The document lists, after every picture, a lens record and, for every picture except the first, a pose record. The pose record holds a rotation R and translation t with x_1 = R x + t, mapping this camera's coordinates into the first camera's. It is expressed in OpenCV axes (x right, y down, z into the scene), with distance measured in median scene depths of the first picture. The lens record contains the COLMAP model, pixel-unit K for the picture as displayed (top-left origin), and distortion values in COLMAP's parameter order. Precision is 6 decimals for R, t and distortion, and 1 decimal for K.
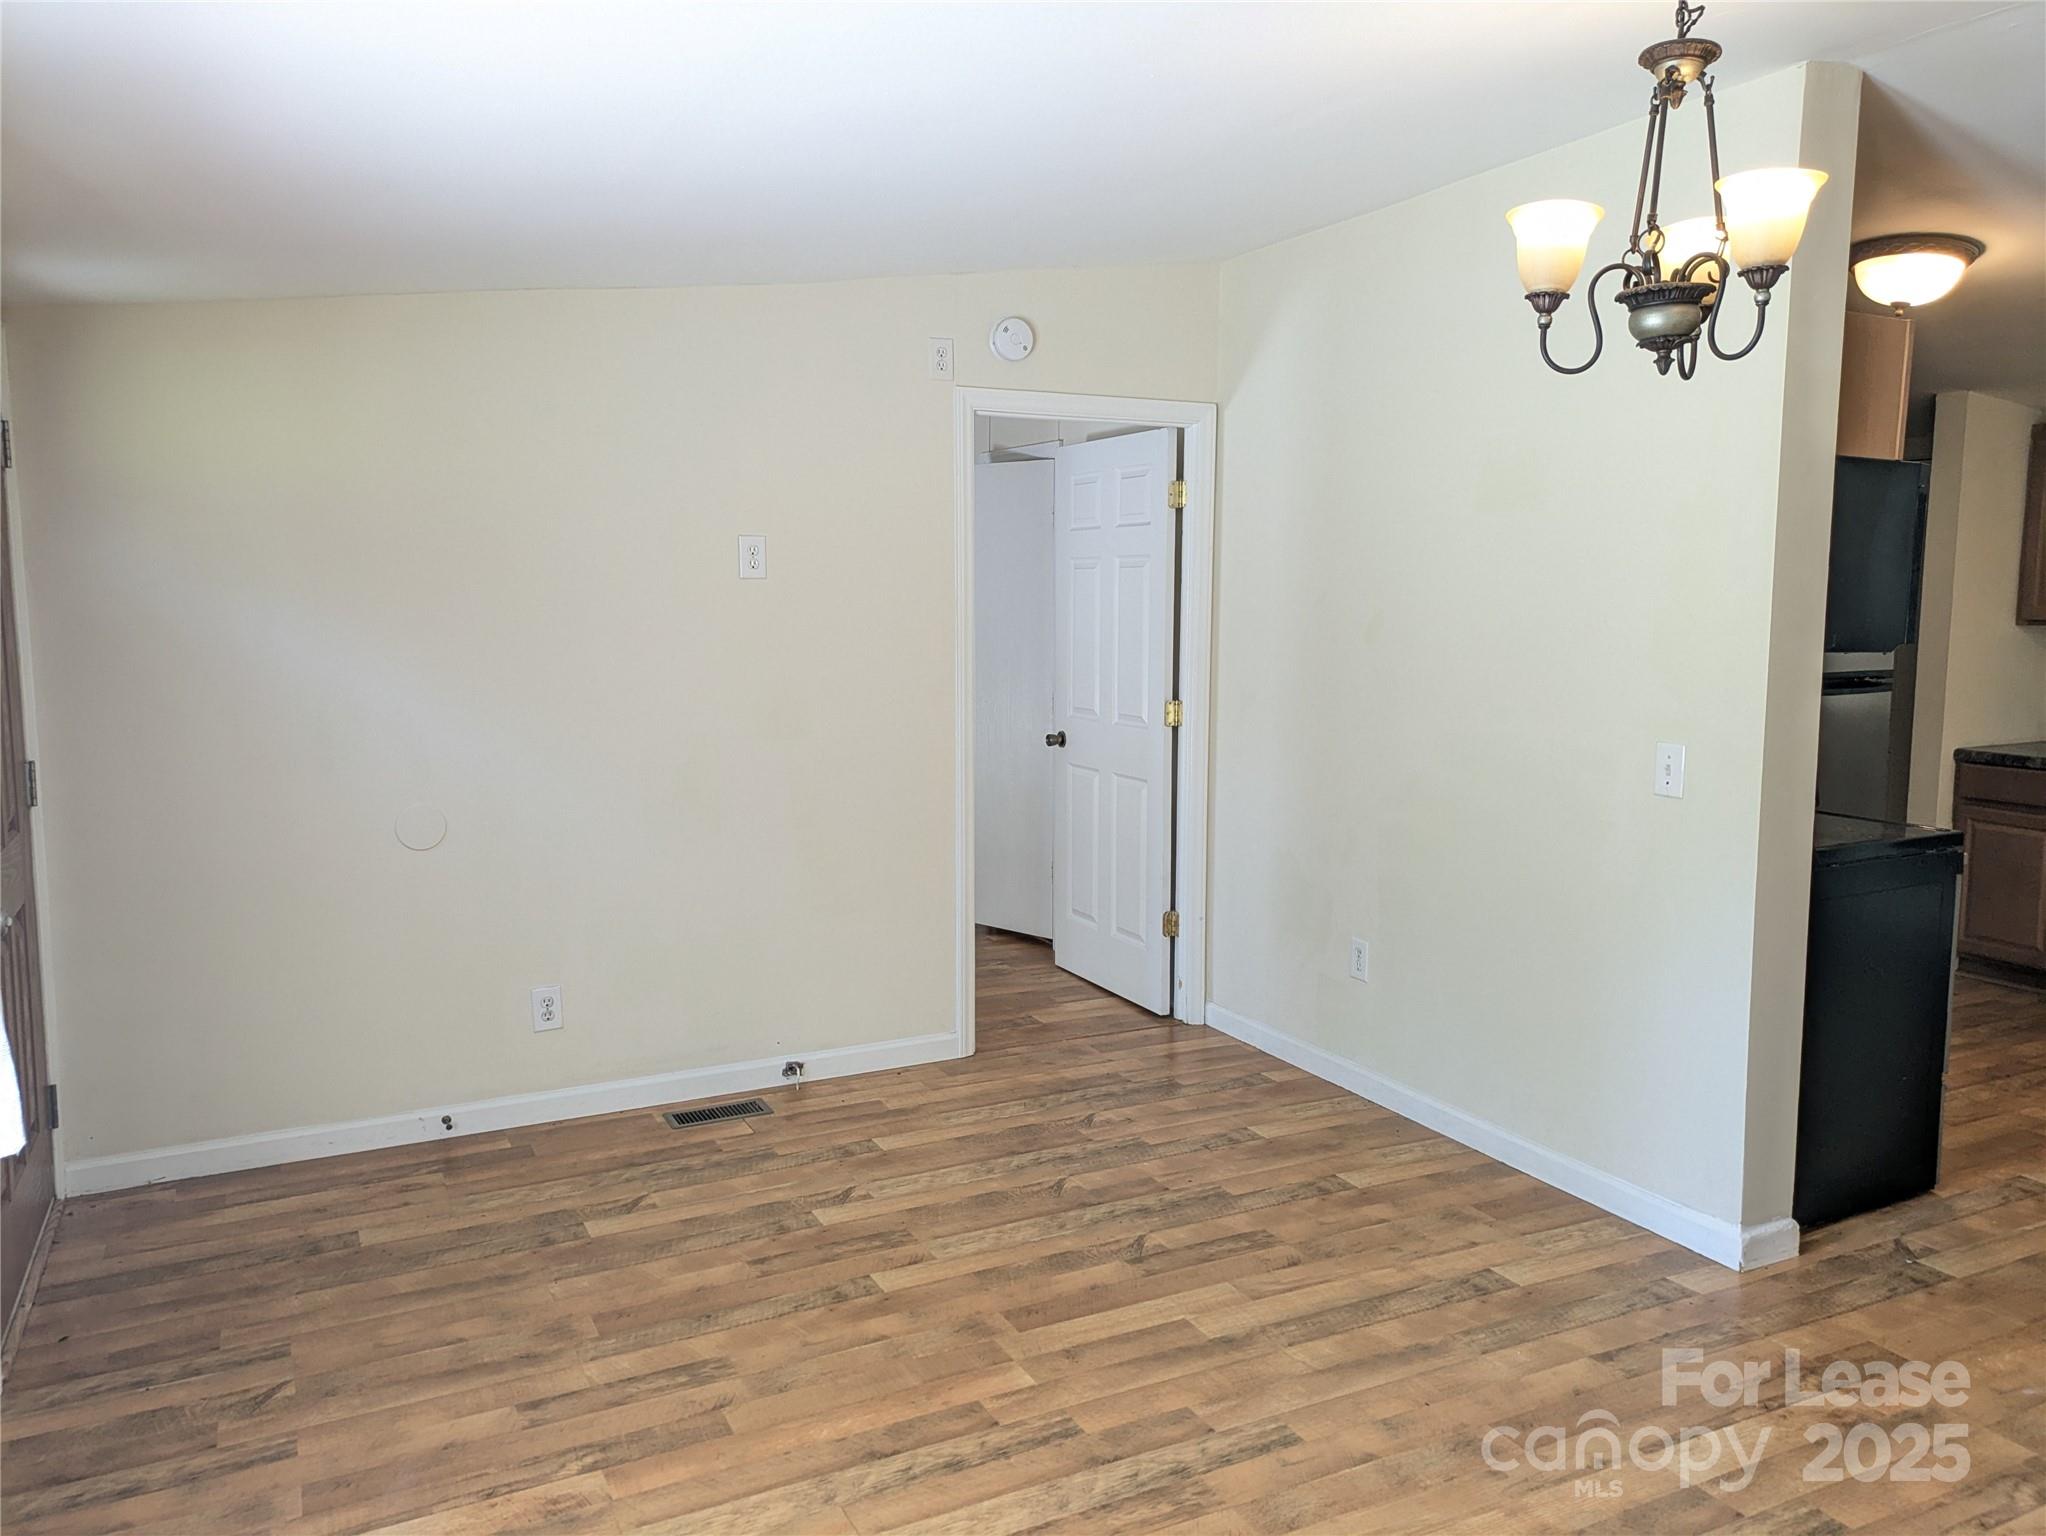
lens RADIAL K [[1516.2, 0, 1004.9], [0, 1516.2, 757.9], [0, 0, 1]] dist [0.053336, -0.032275]
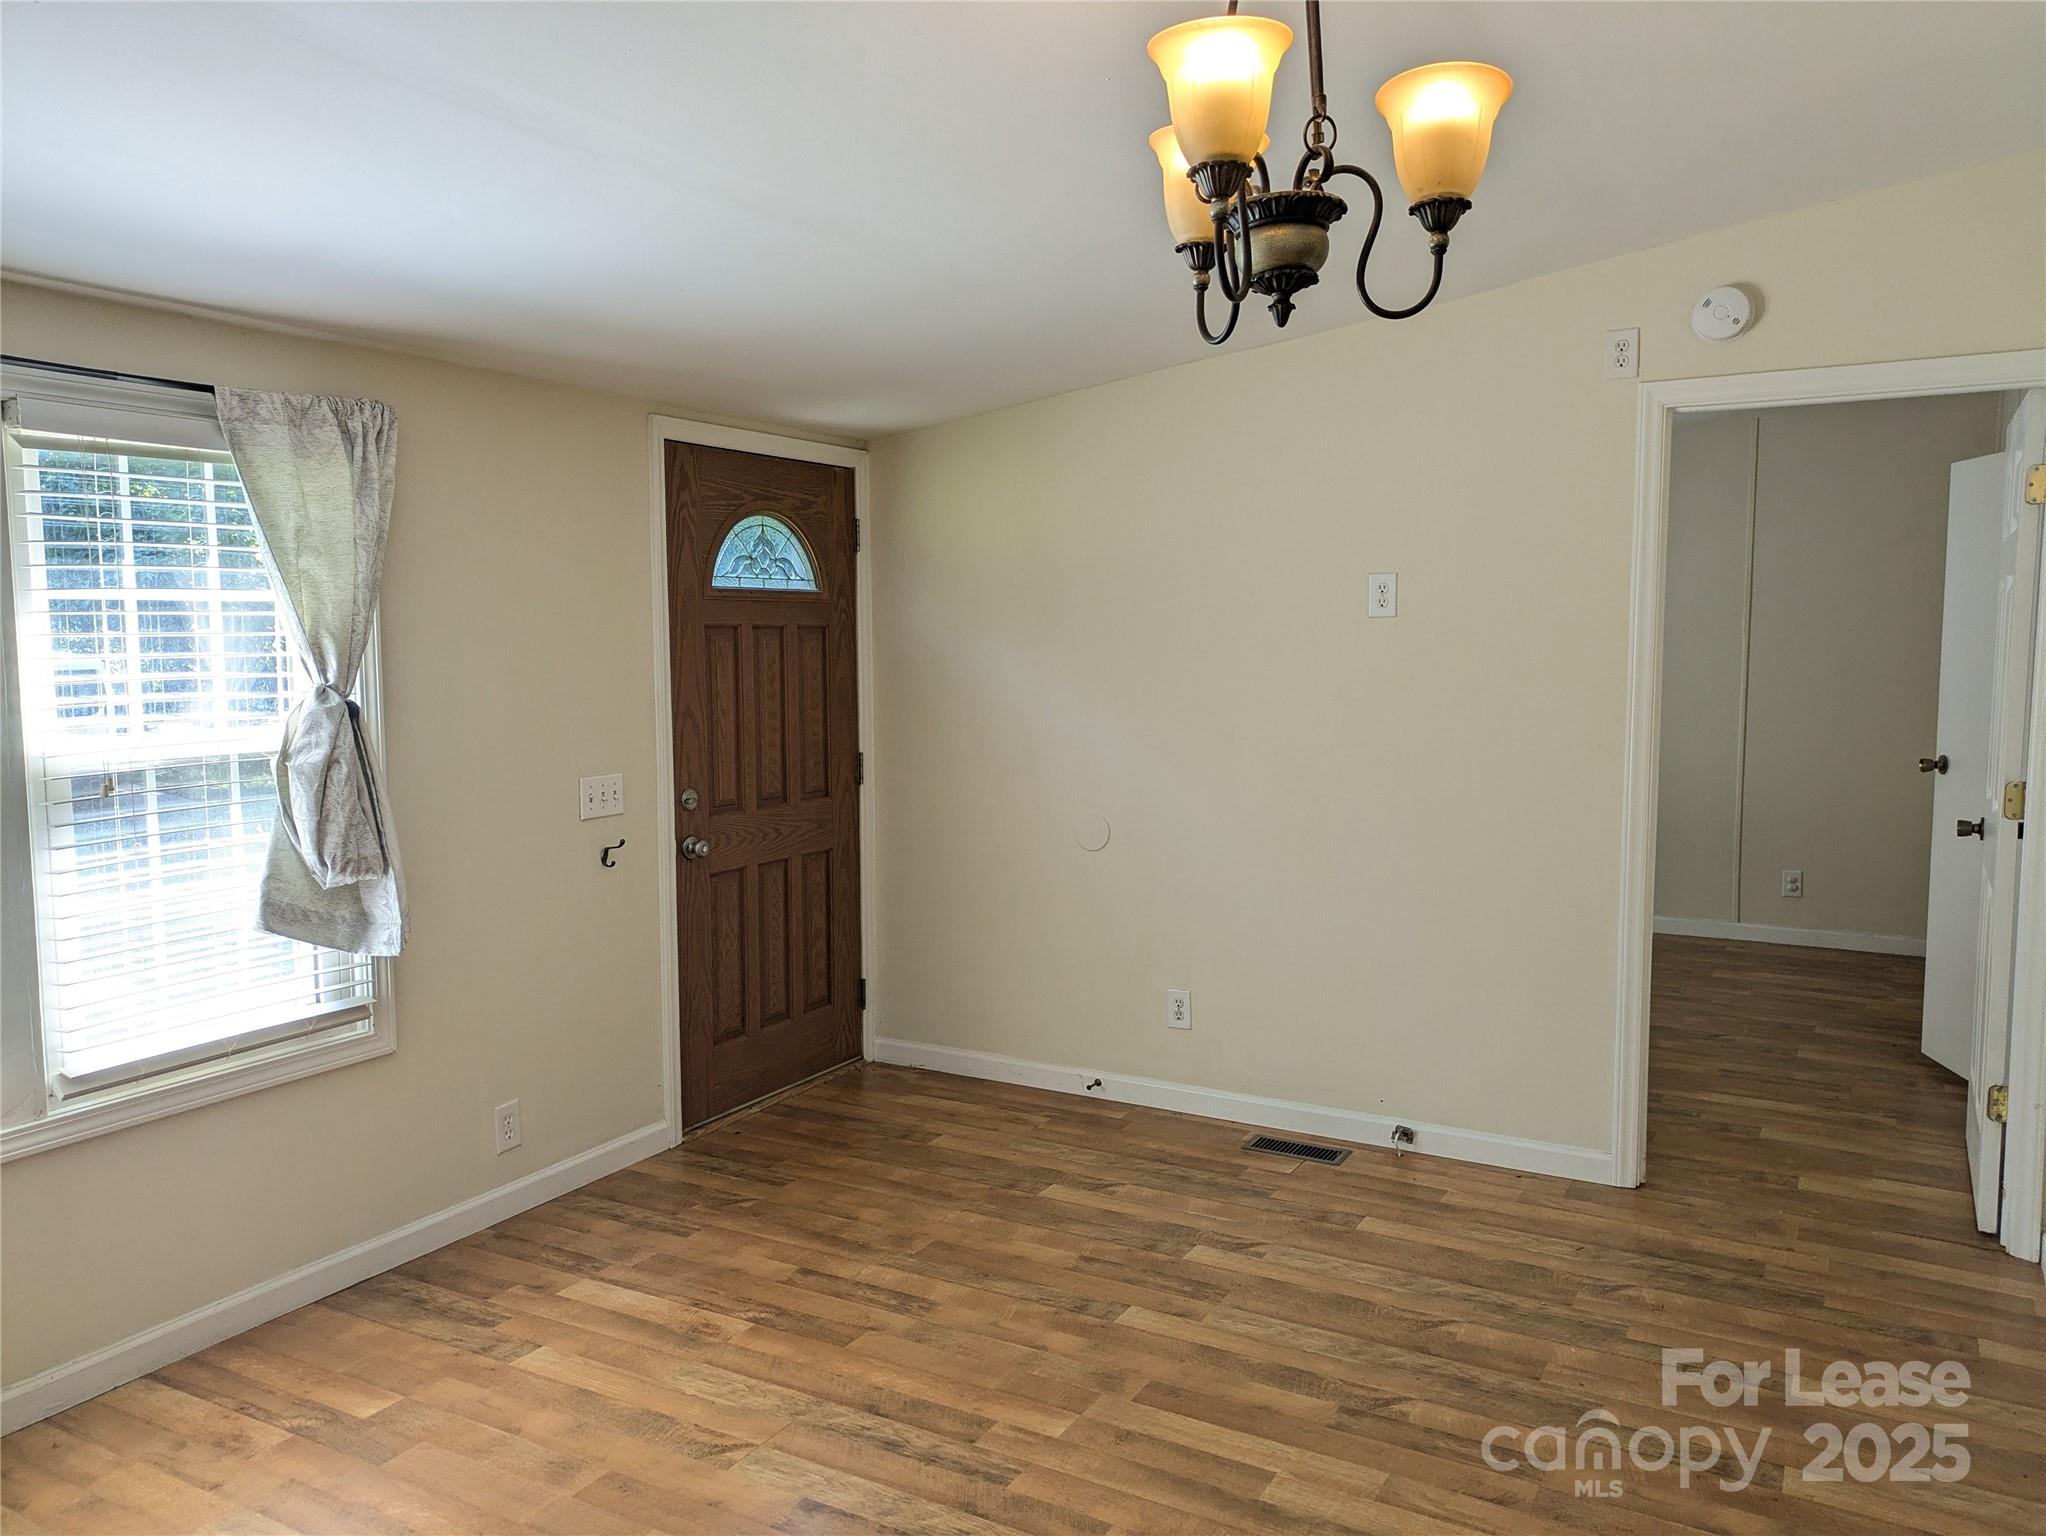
lens RADIAL K [[1516.2, 0, 1015.2], [0, 1516.2, 777.8], [0, 0, 1]] dist [0.053336, -0.032275]
pose [[0.548049, 0.075067, -0.833071, 0.620776], [-0.087710, 0.995632, 0.032014, -0.031346], [0.831835, 0.055523, 0.552239, 0.325690]]
